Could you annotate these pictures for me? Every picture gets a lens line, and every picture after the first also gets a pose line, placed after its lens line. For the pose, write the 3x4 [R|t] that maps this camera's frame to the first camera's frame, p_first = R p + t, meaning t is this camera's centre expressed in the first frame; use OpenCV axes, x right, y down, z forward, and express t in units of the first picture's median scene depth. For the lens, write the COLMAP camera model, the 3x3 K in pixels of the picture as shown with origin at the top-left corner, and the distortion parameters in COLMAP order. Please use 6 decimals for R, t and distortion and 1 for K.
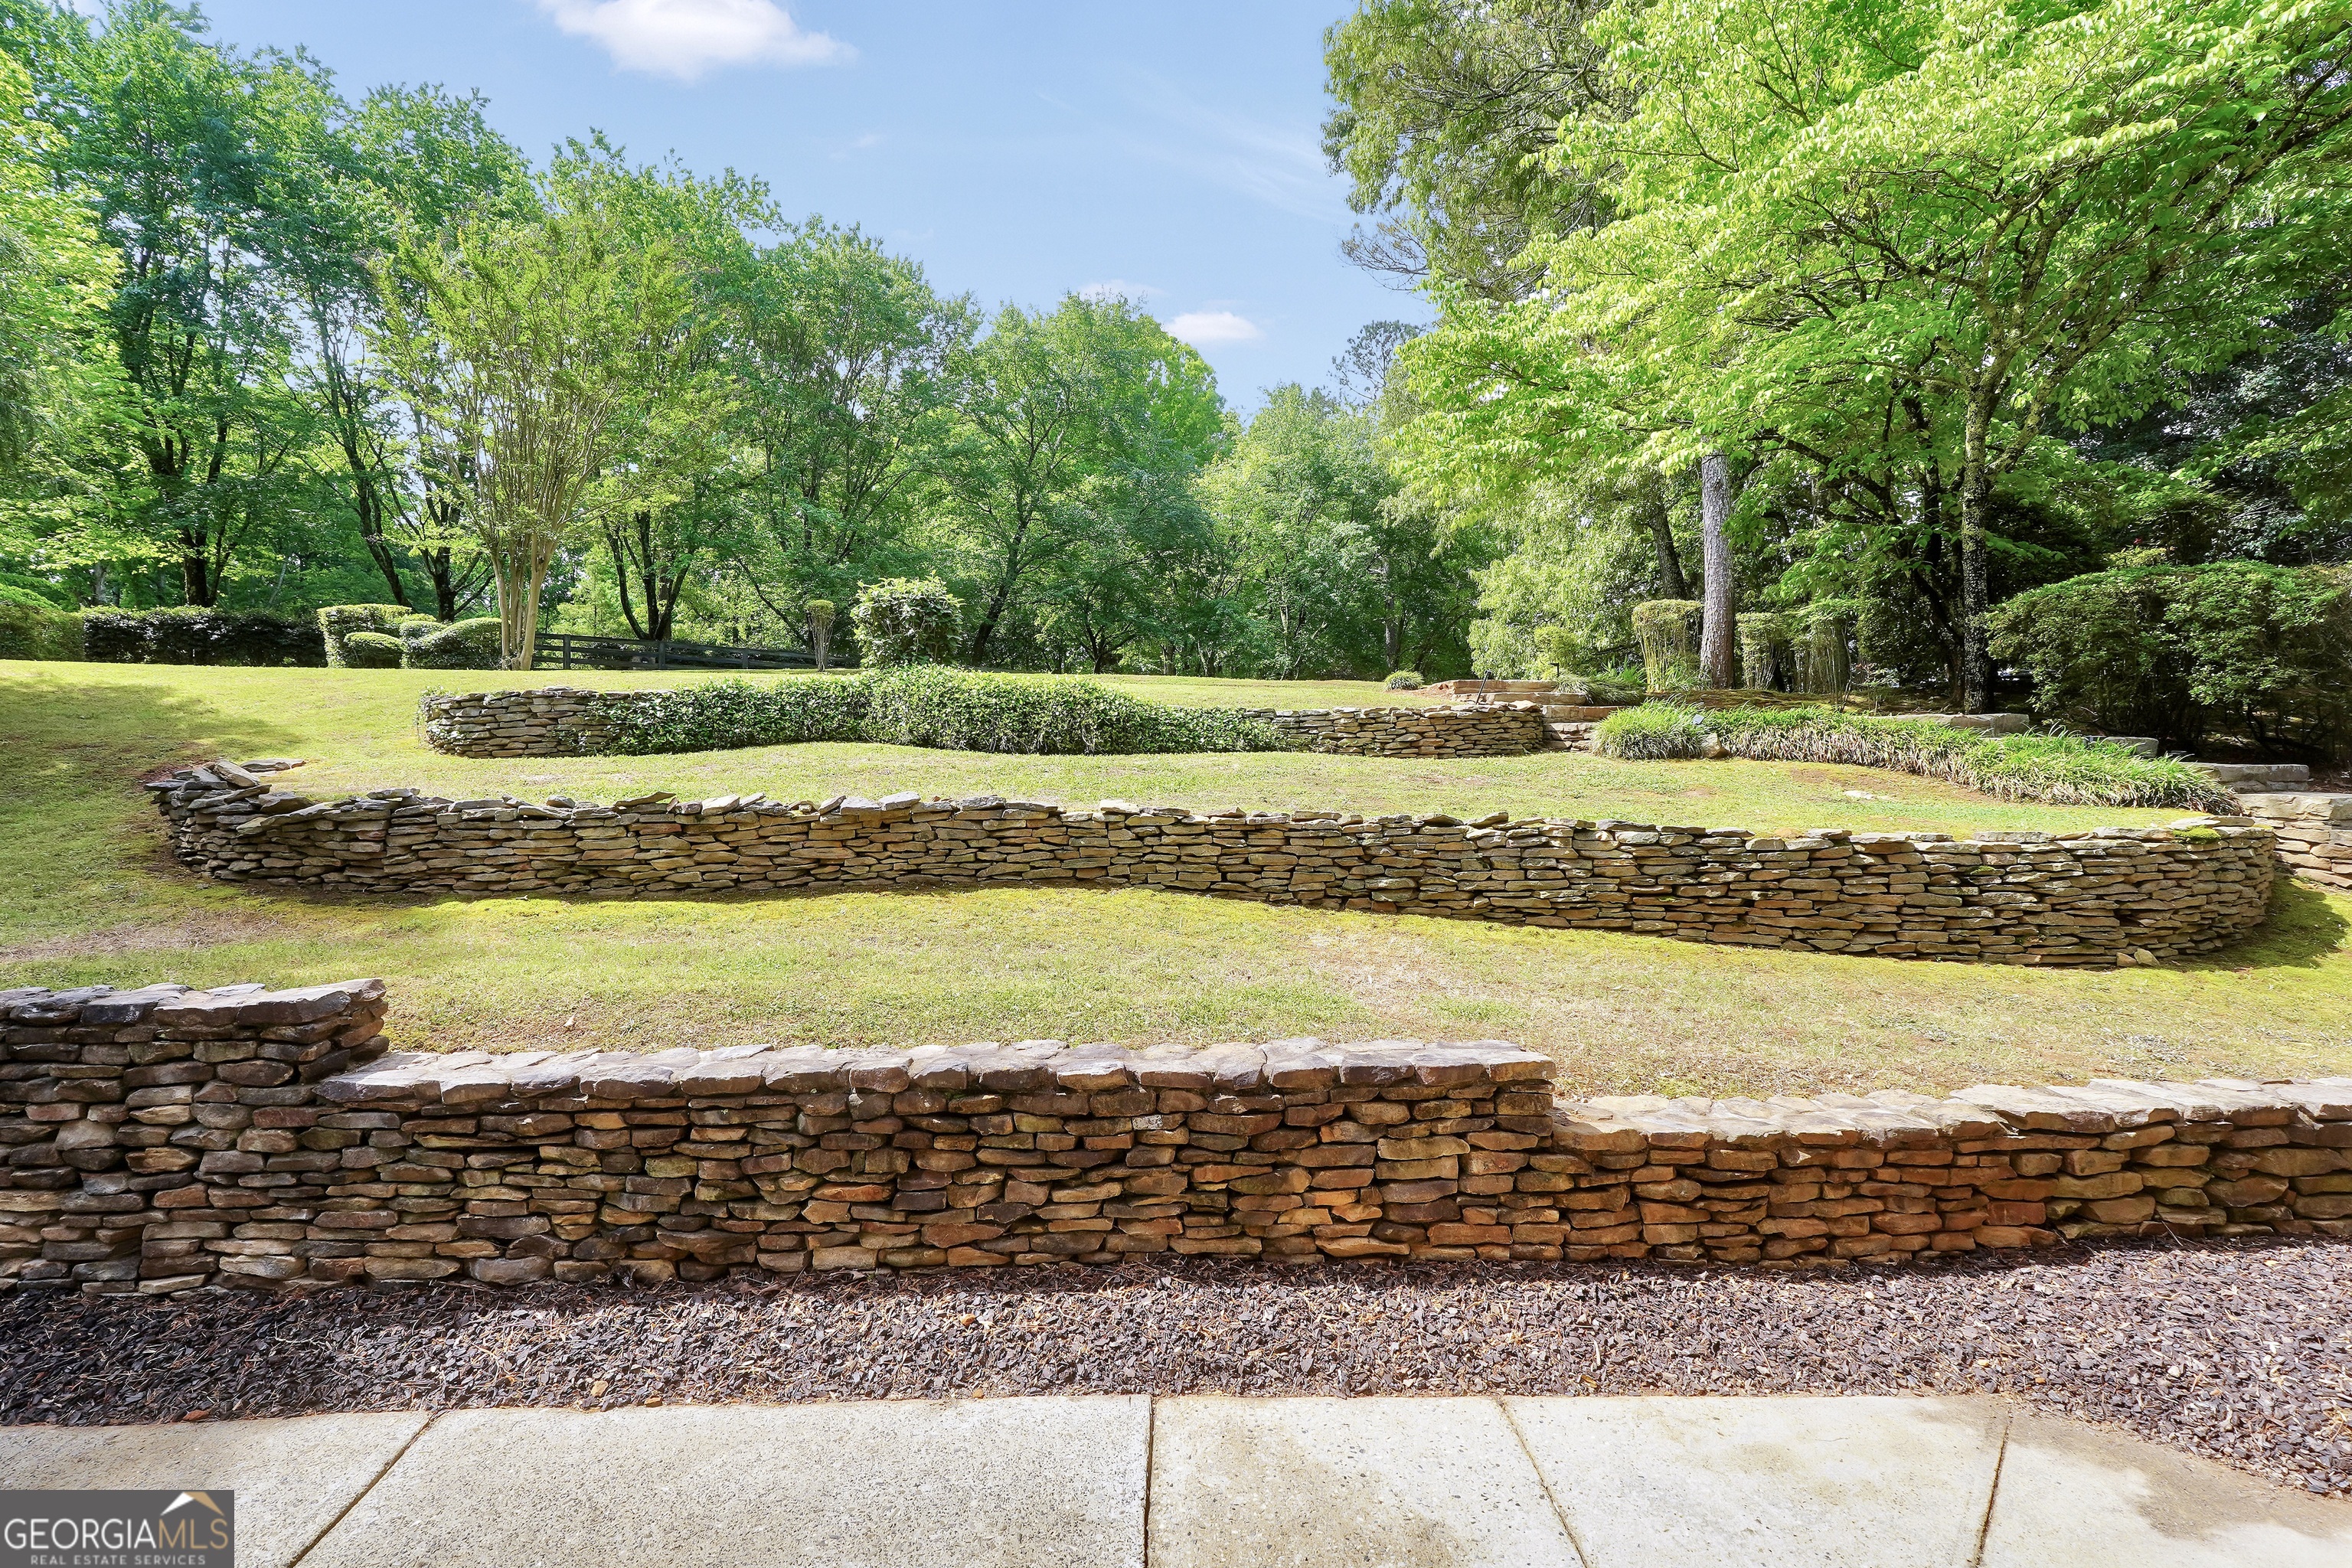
lens RADIAL K [[1010.3, 0, 1174.4], [0, 1010.3, 800.0], [0, 0, 1]] dist [-0.020093, 0.008098]
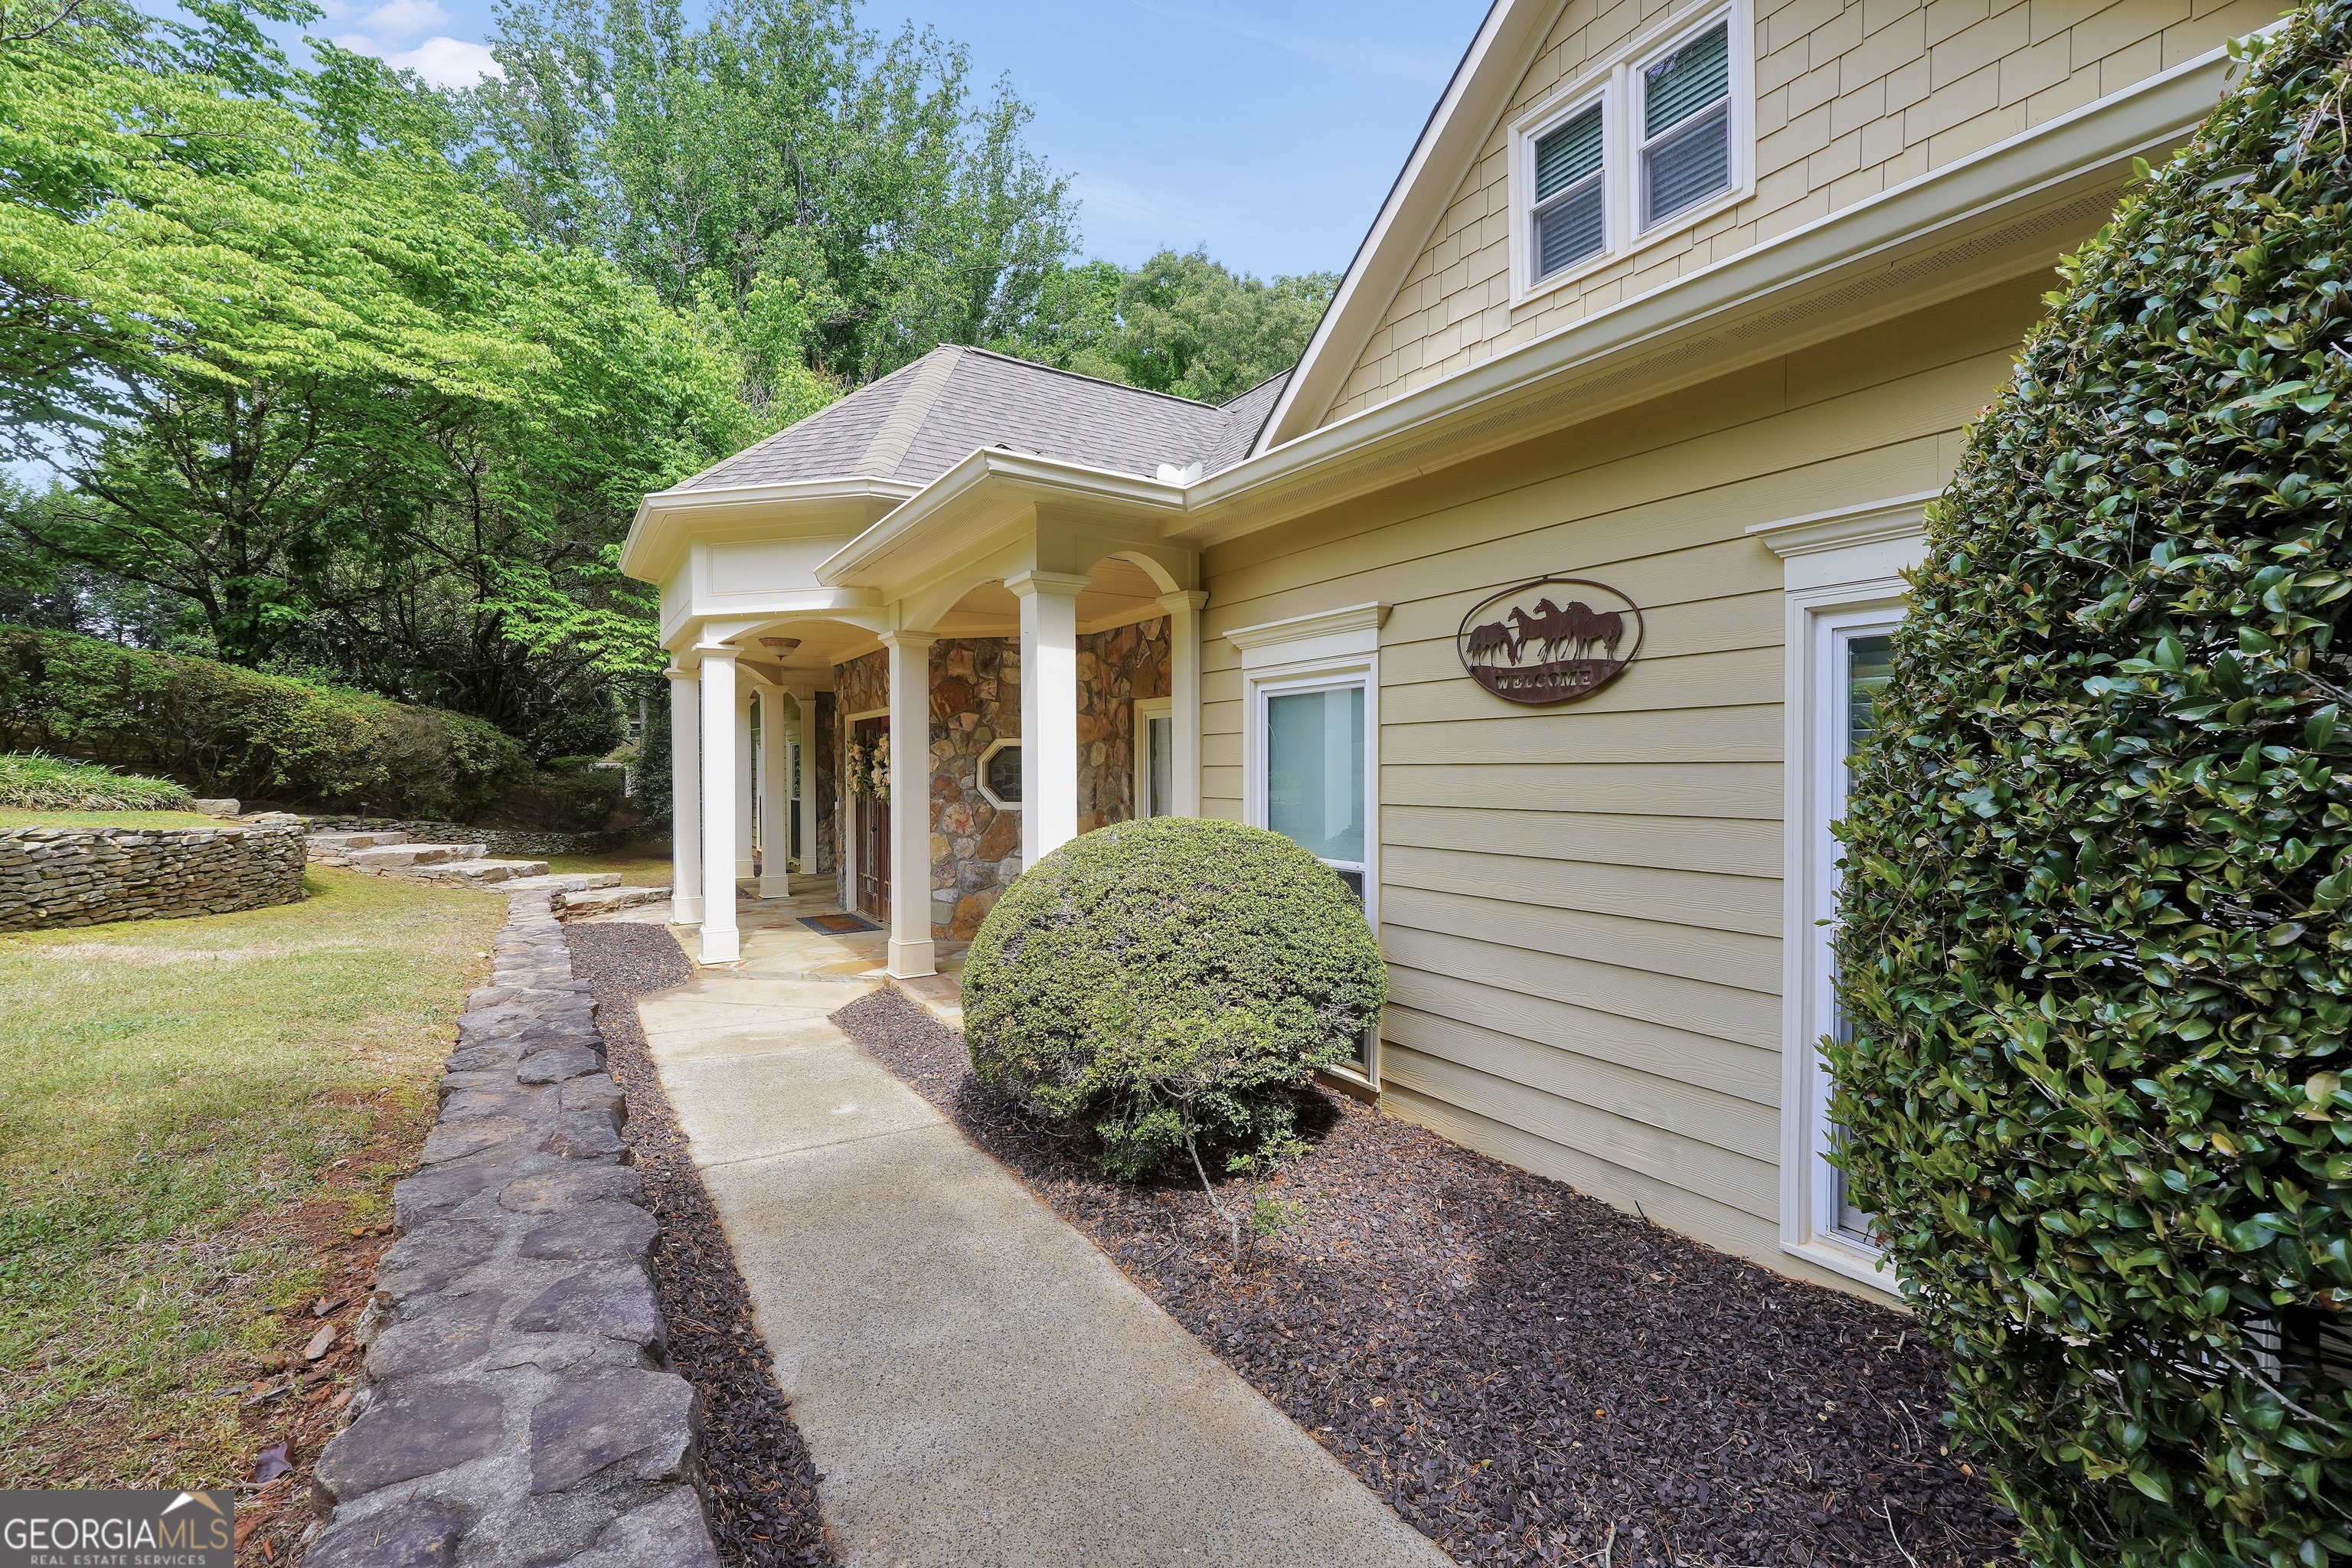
lens RADIAL K [[1010.3, 0, 1174.4], [0, 1010.3, 800.0], [0, 0, 1]] dist [-0.020093, 0.008098]
pose [[-0.491911, -0.011965, 0.870563, -1.202456], [0.022956, 0.999380, 0.026706, -0.015480], [-0.870343, 0.033121, -0.491332, 0.490848]]
